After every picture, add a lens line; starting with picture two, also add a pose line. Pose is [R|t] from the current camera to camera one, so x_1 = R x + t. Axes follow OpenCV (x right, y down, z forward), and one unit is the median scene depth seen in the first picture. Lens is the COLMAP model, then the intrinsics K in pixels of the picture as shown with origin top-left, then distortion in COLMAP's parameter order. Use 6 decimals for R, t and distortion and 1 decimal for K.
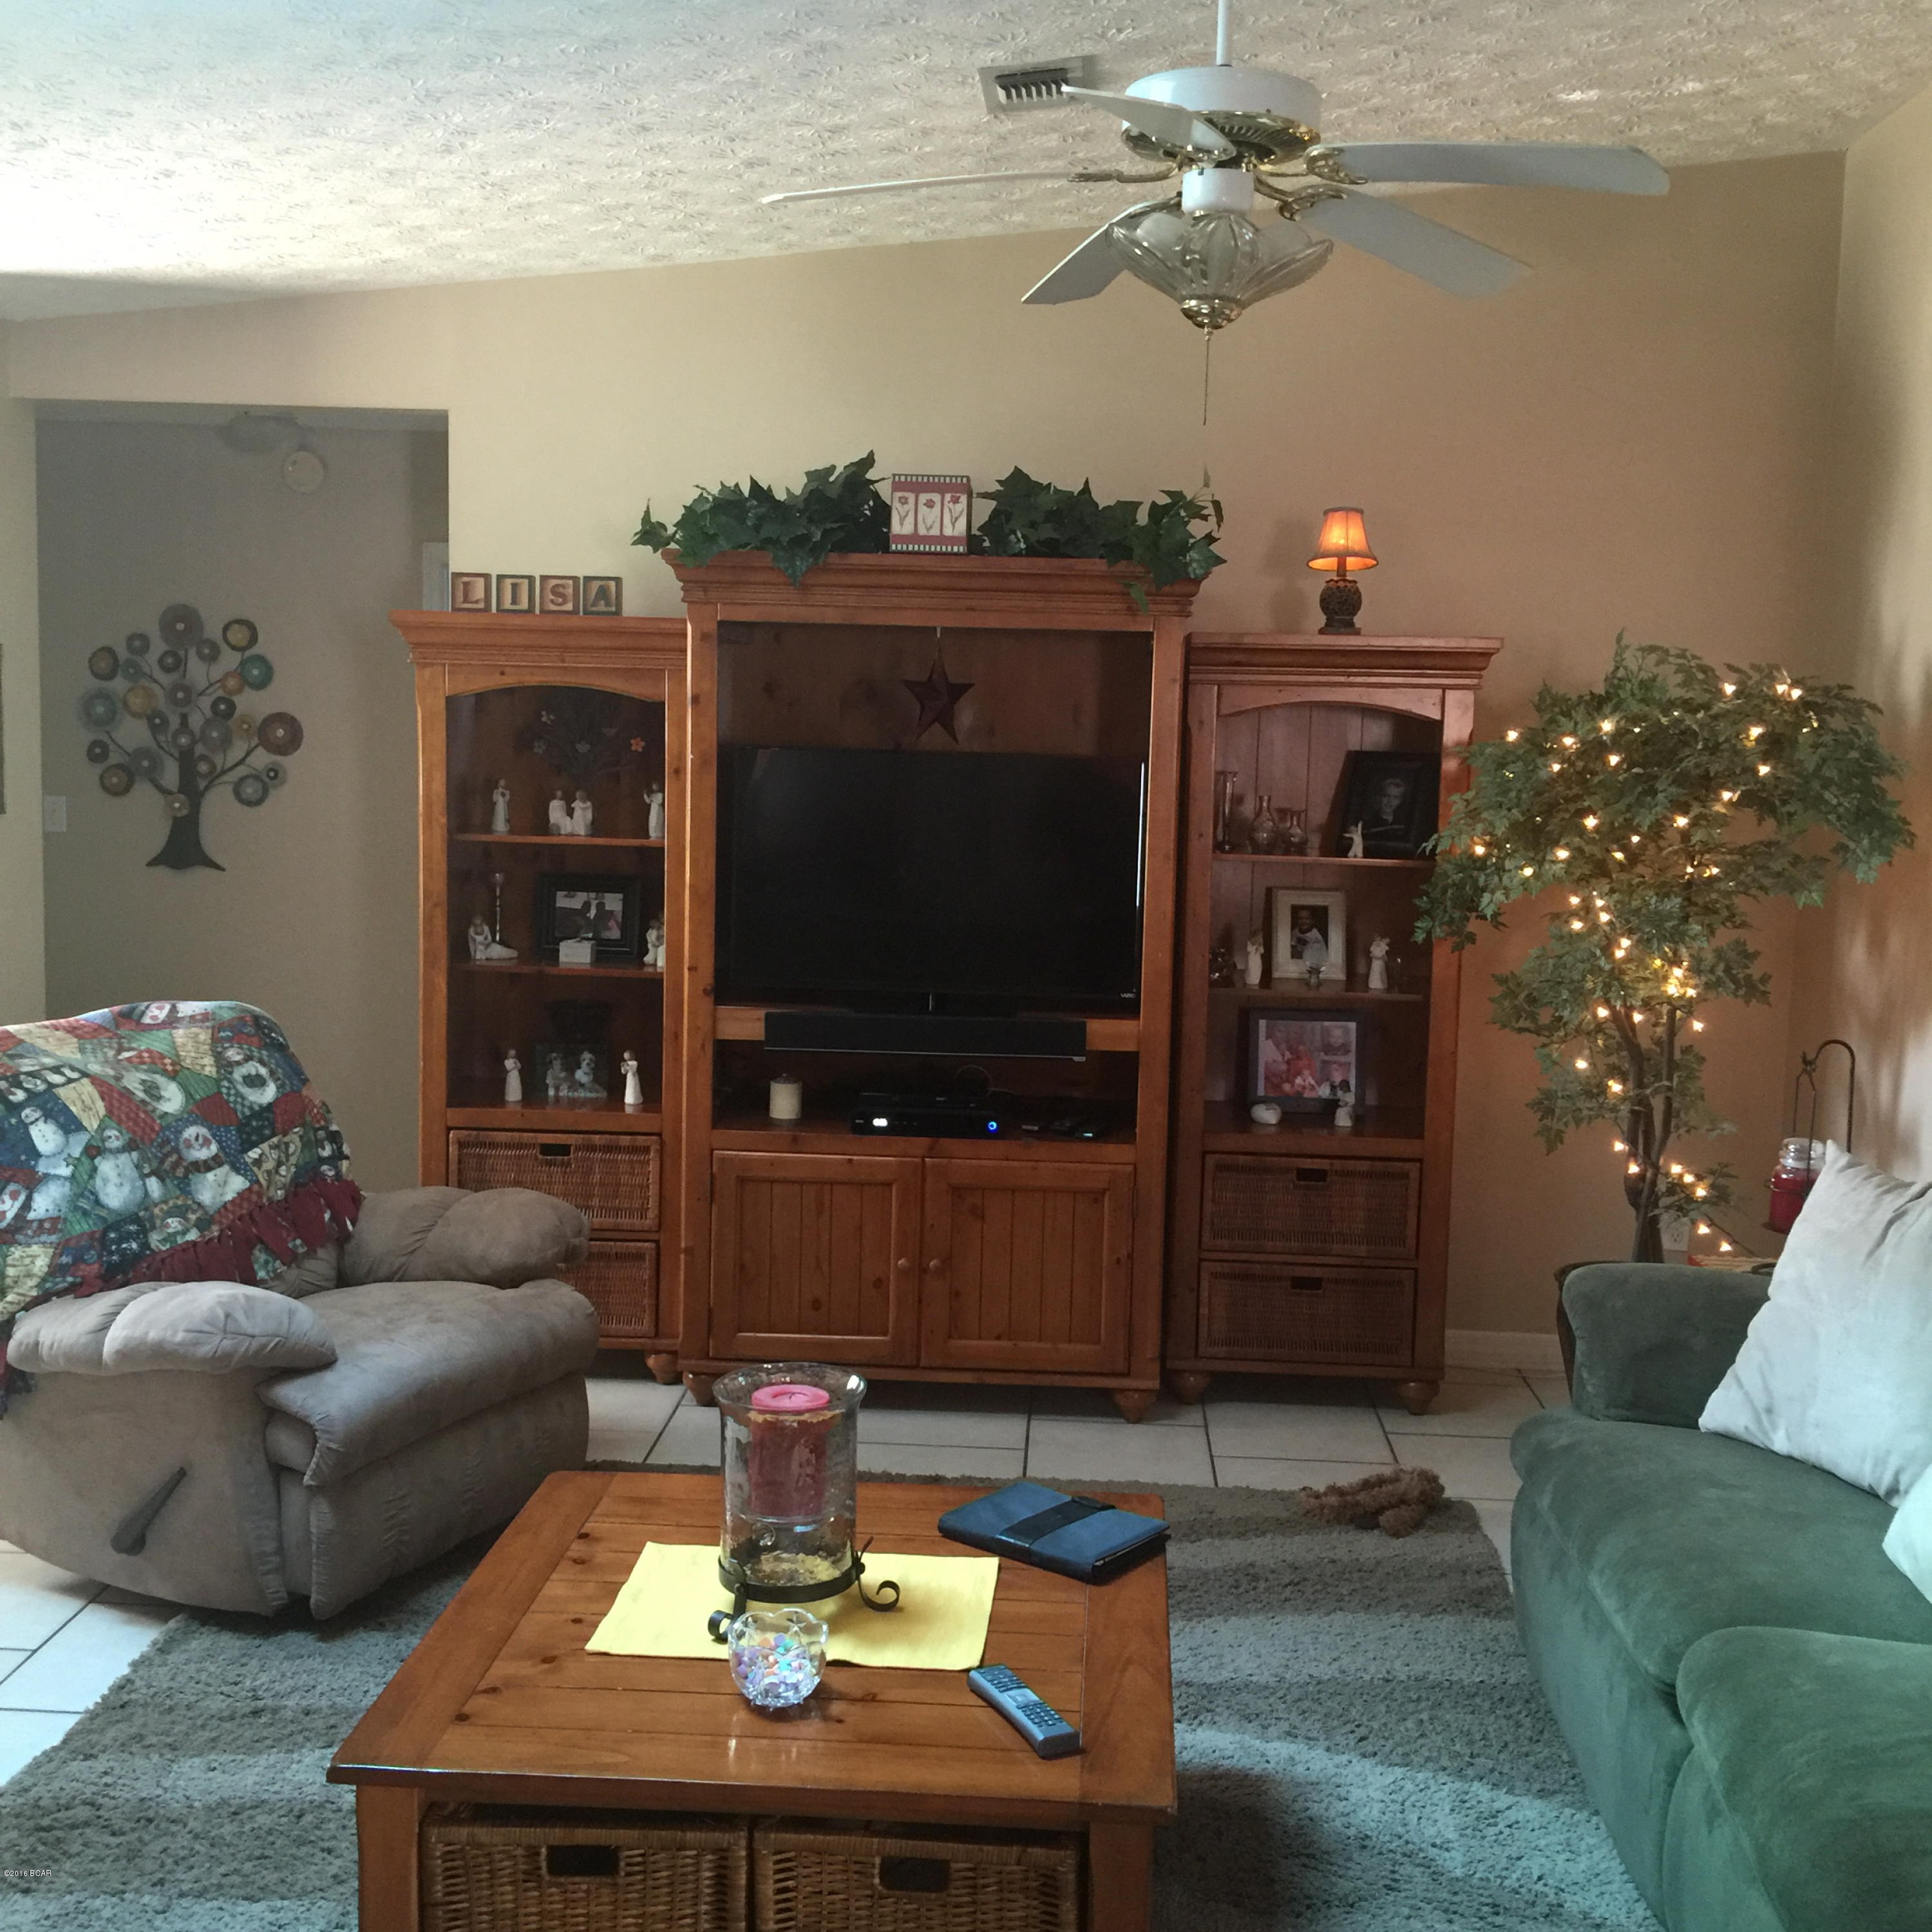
lens RADIAL K [[2202.1, 0, 968.9], [0, 2202.1, 911.2], [0, 0, 1]] dist [0.087801, -0.139782]
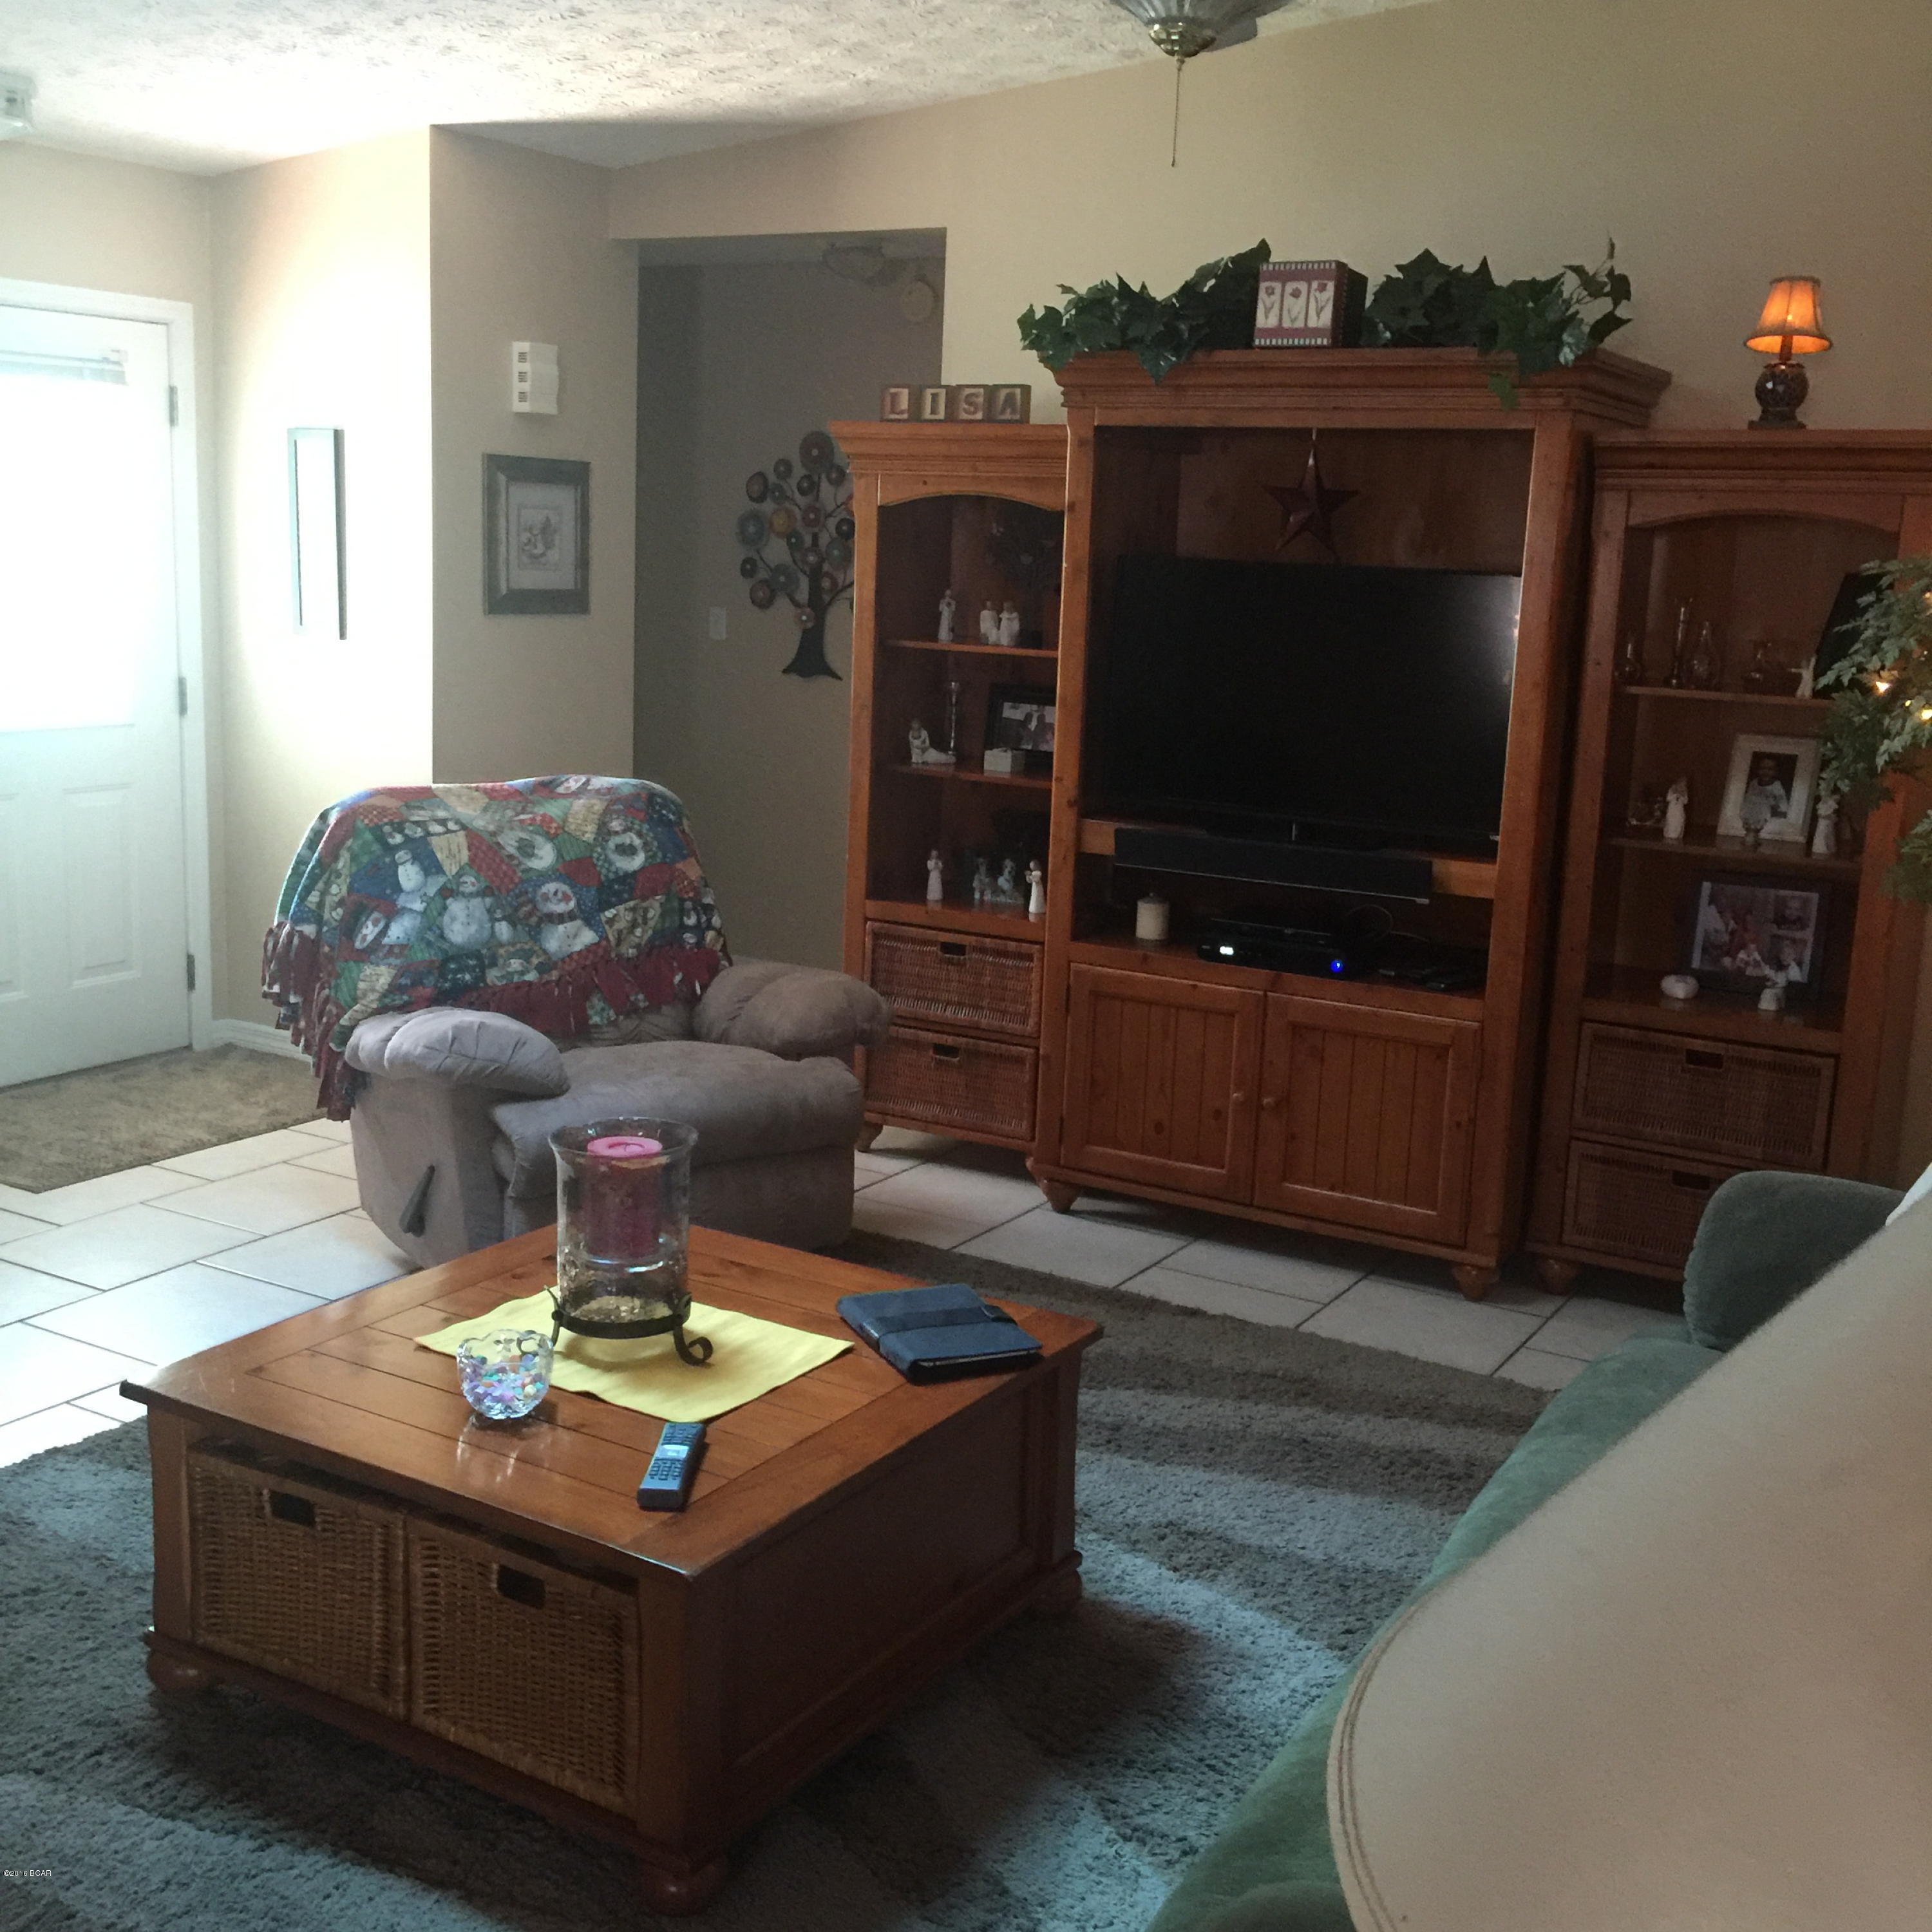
lens RADIAL K [[2202.1, 0, 968.9], [0, 2202.1, 911.2], [0, 0, 1]] dist [0.087801, -0.139782]
pose [[0.882795, 0.087065, -0.461620, 0.308819], [-0.058756, 0.995422, 0.075380, 0.012652], [0.466070, -0.039422, 0.883869, 0.094306]]
